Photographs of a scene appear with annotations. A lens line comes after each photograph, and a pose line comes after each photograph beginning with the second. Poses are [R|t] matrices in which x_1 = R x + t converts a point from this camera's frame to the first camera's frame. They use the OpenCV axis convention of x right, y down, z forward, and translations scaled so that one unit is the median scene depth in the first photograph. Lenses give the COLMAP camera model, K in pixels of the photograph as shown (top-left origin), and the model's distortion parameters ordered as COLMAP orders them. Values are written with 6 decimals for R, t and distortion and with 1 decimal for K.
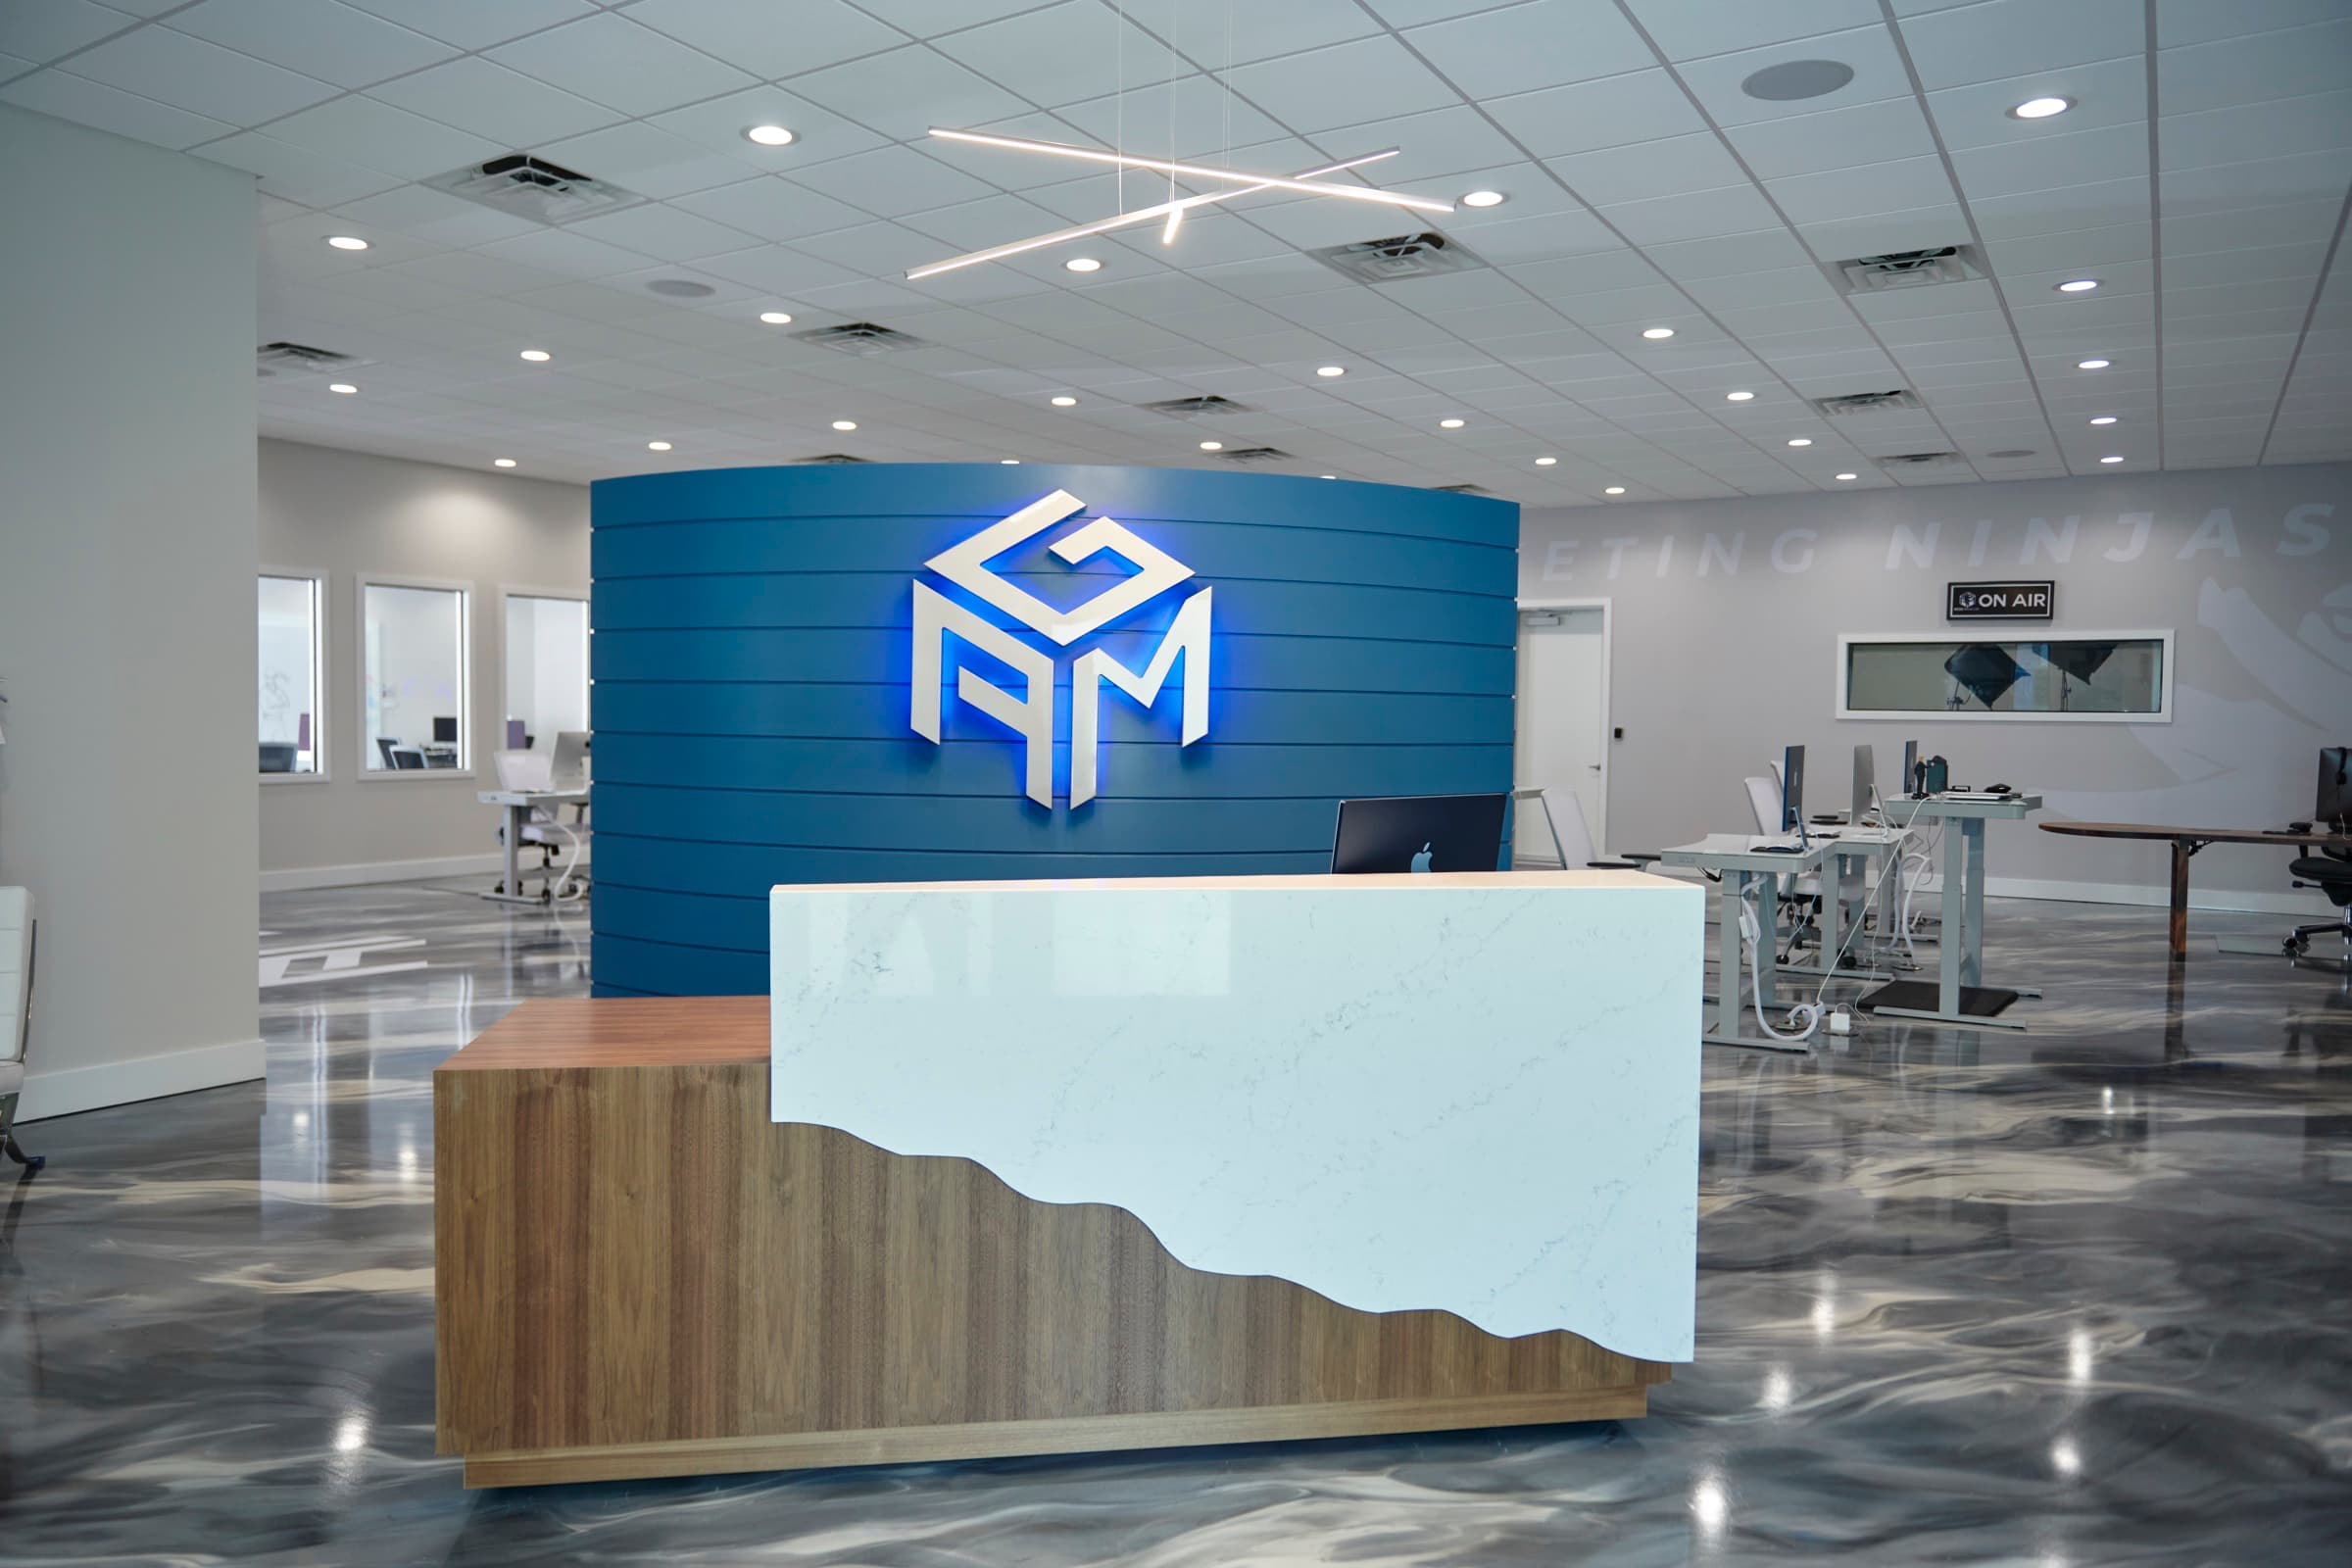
lens RADIAL K [[1605.4, 0, 1176.0], [0, 1605.4, 784.0], [0, 0, 1]] dist [0.005373, 0.004330]
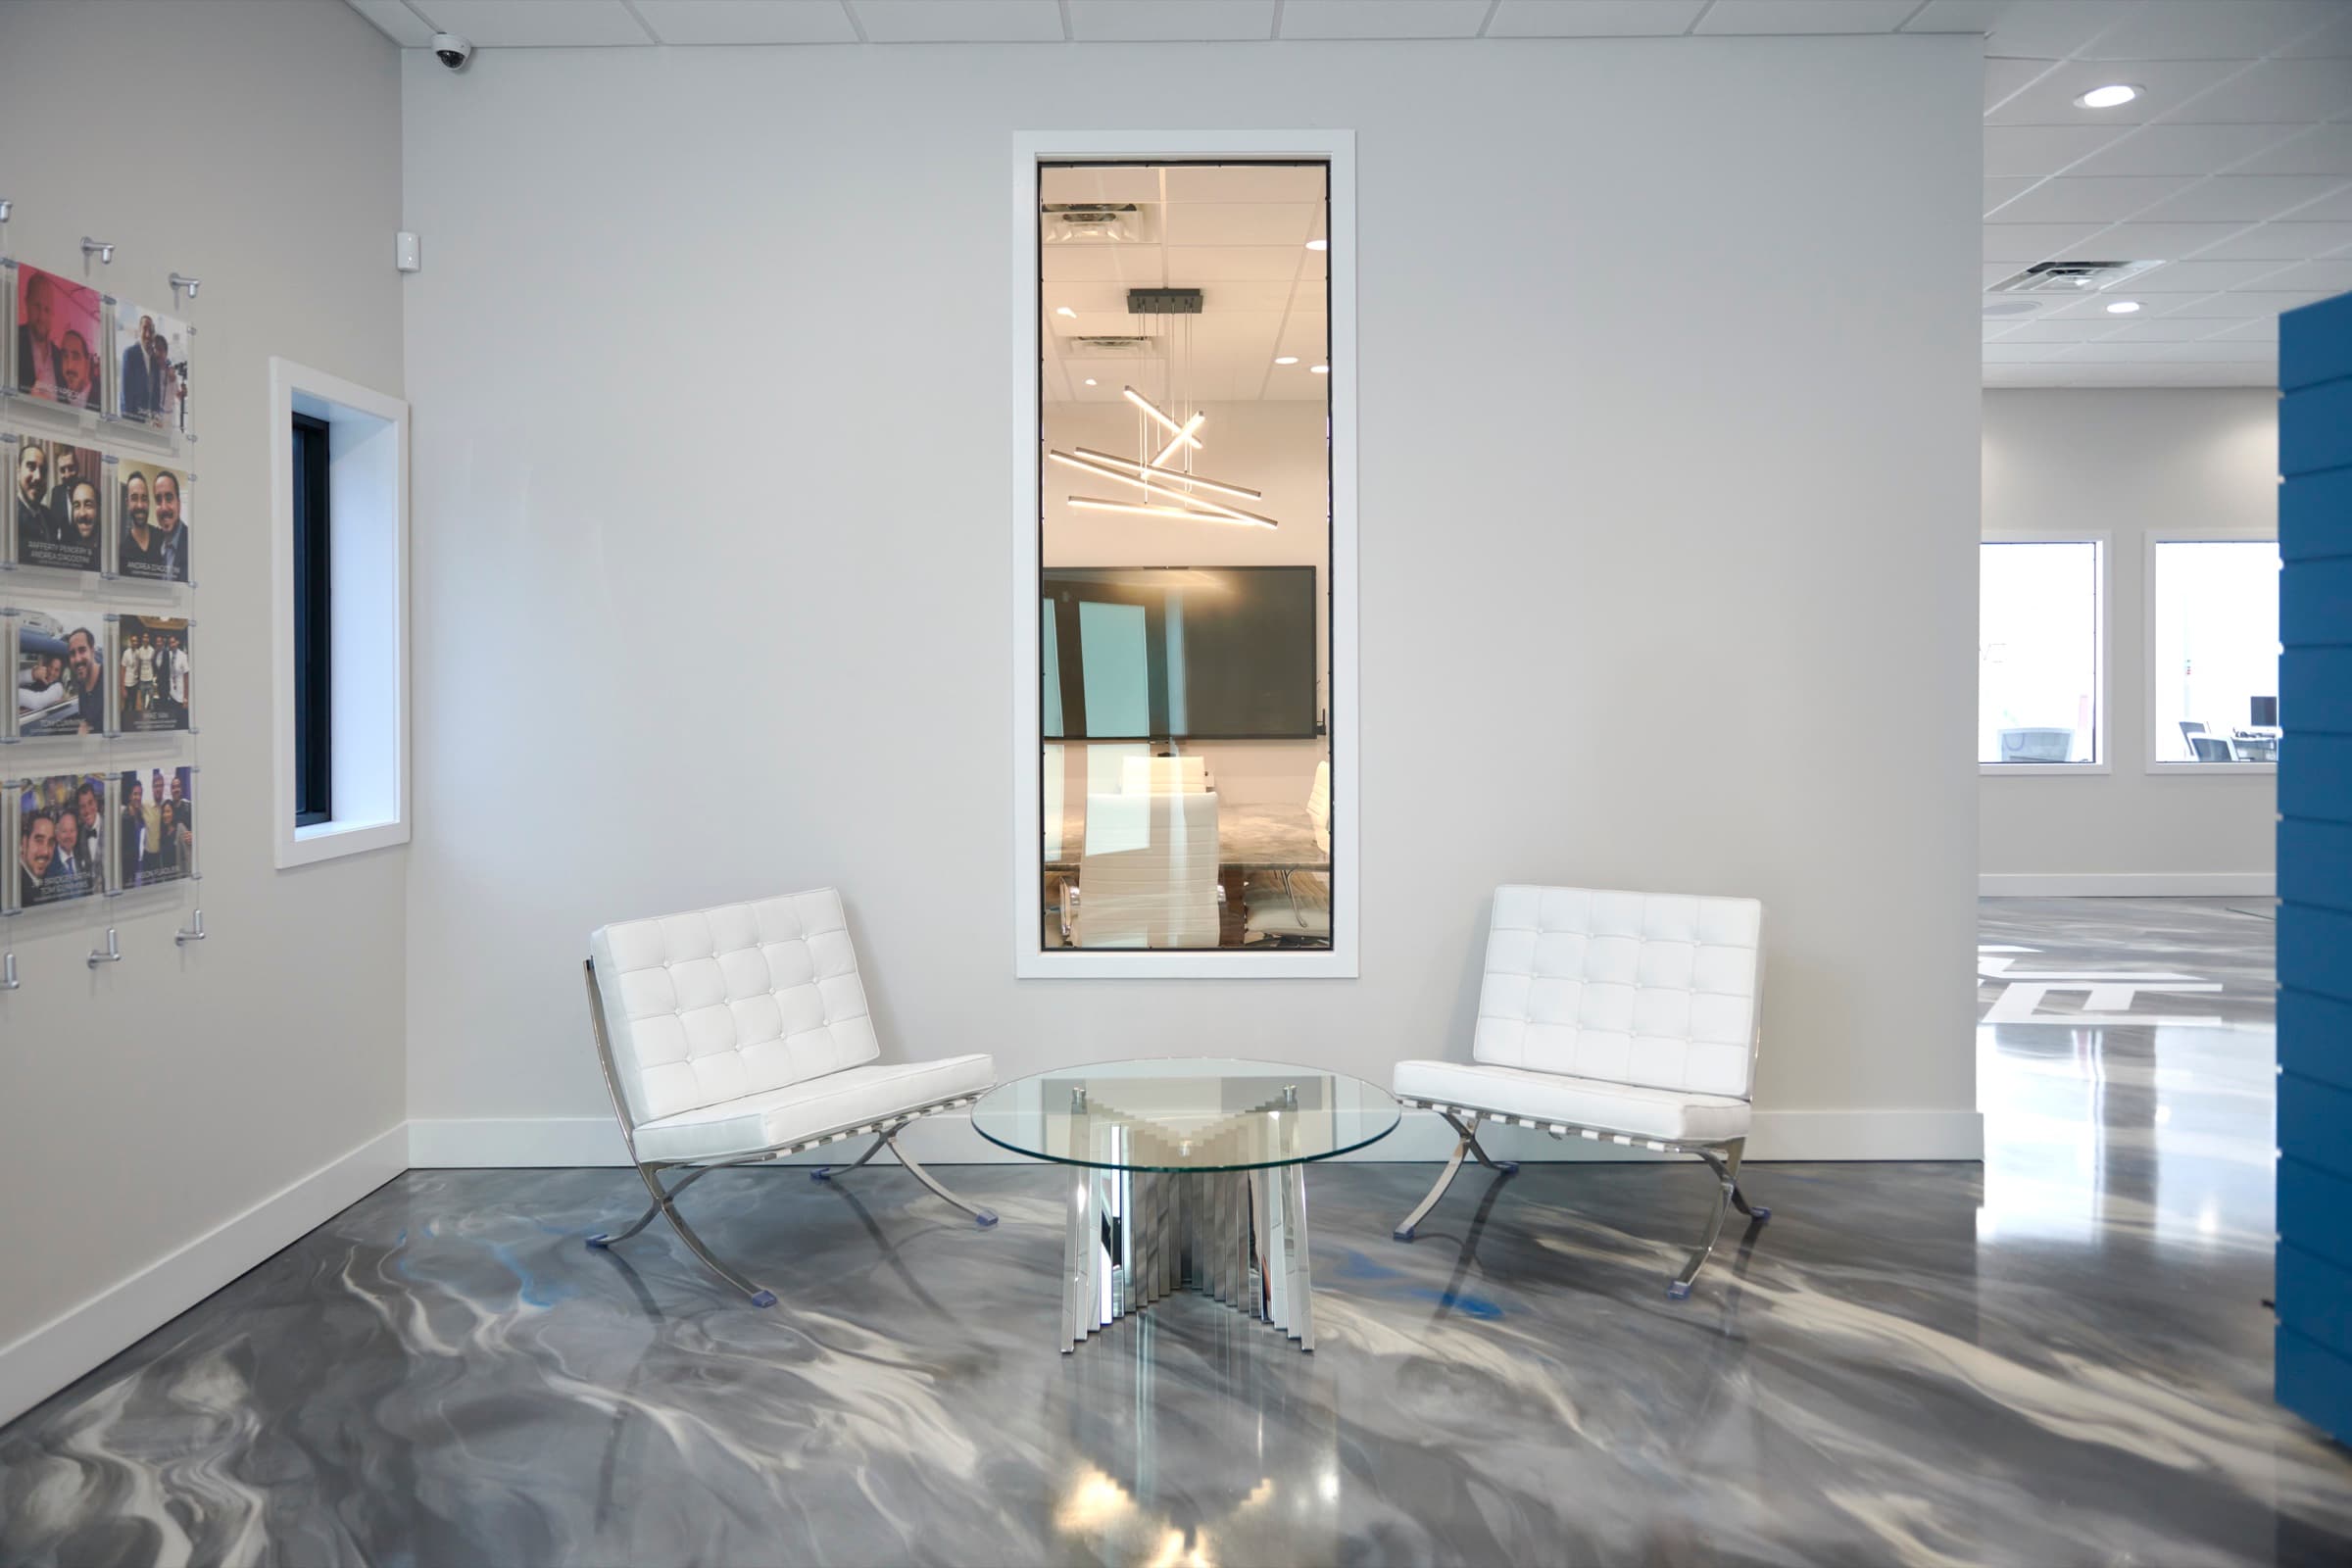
lens RADIAL K [[1605.4, 0, 1176.0], [0, 1605.4, 784.0], [0, 0, 1]] dist [0.005373, 0.004330]
pose [[0.516796, -0.006332, -0.856085, -0.064290], [0.009570, 0.999953, -0.001619, 0.000453], [0.856055, -0.007356, 0.516832, 0.165932]]
